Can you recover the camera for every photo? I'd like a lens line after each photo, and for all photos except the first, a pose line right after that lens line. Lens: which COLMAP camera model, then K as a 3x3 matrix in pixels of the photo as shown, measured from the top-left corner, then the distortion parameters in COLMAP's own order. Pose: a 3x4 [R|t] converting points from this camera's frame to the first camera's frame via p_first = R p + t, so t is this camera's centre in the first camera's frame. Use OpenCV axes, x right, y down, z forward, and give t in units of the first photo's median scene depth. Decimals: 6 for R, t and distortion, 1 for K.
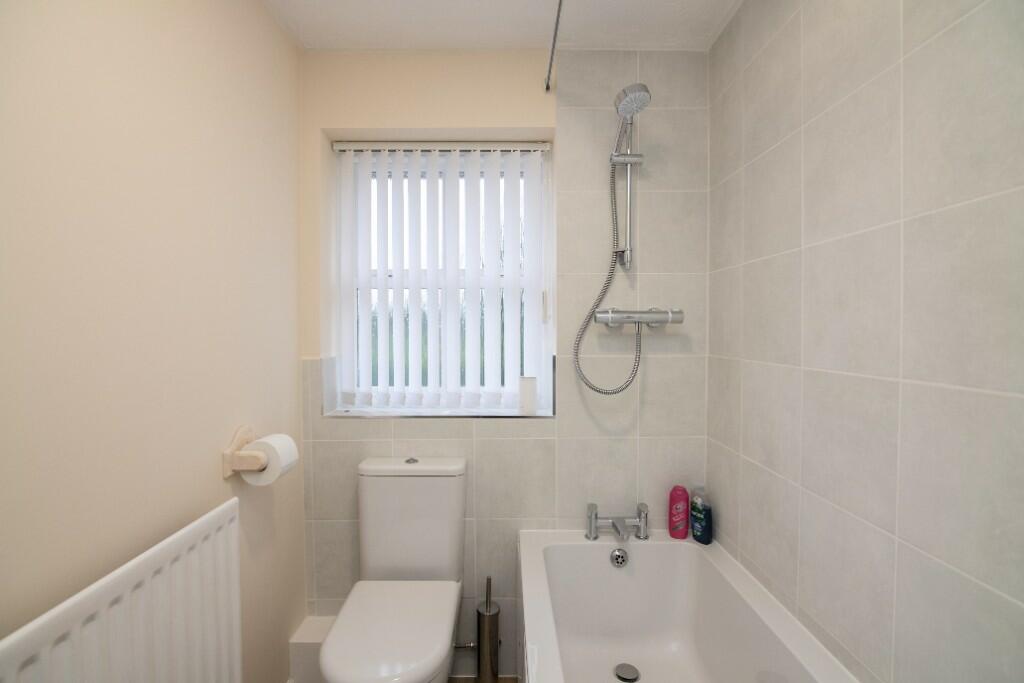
lens RADIAL K [[474.4, 0, 513.8], [0, 474.4, 340.9], [0, 0, 1]] dist [-0.018331, -0.000886]
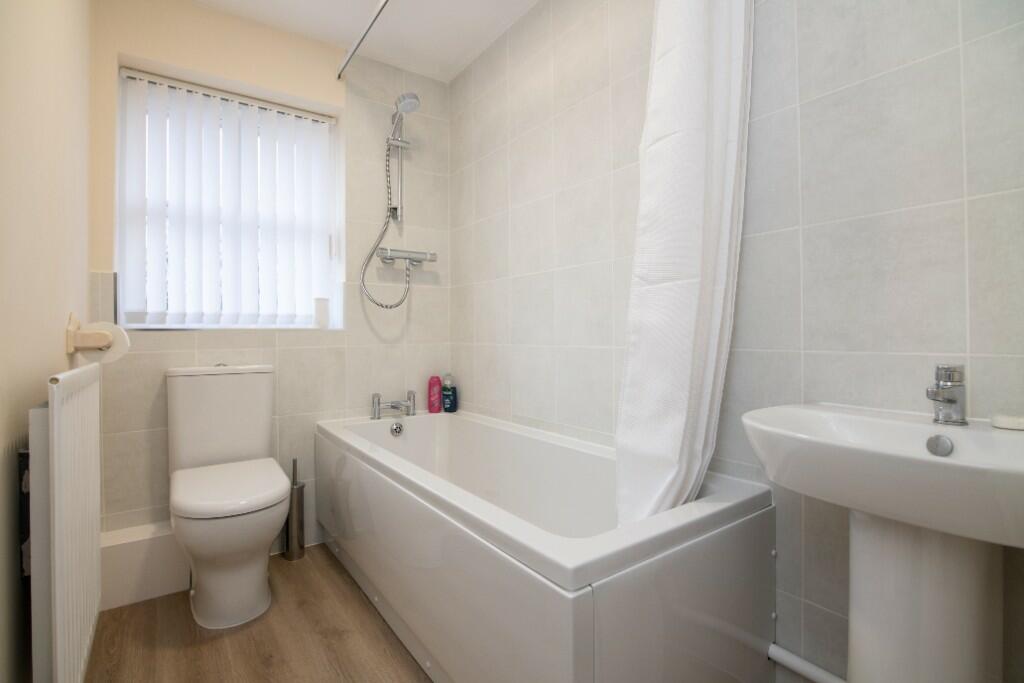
lens RADIAL K [[474.4, 0, 508.5], [0, 474.4, 337.7], [0, 0, 1]] dist [-0.018331, -0.000886]
pose [[0.820548, -0.009841, 0.571492, -0.293905], [0.022287, 0.999642, -0.014786, 0.217995], [-0.571143, 0.024869, 0.820474, -0.324606]]
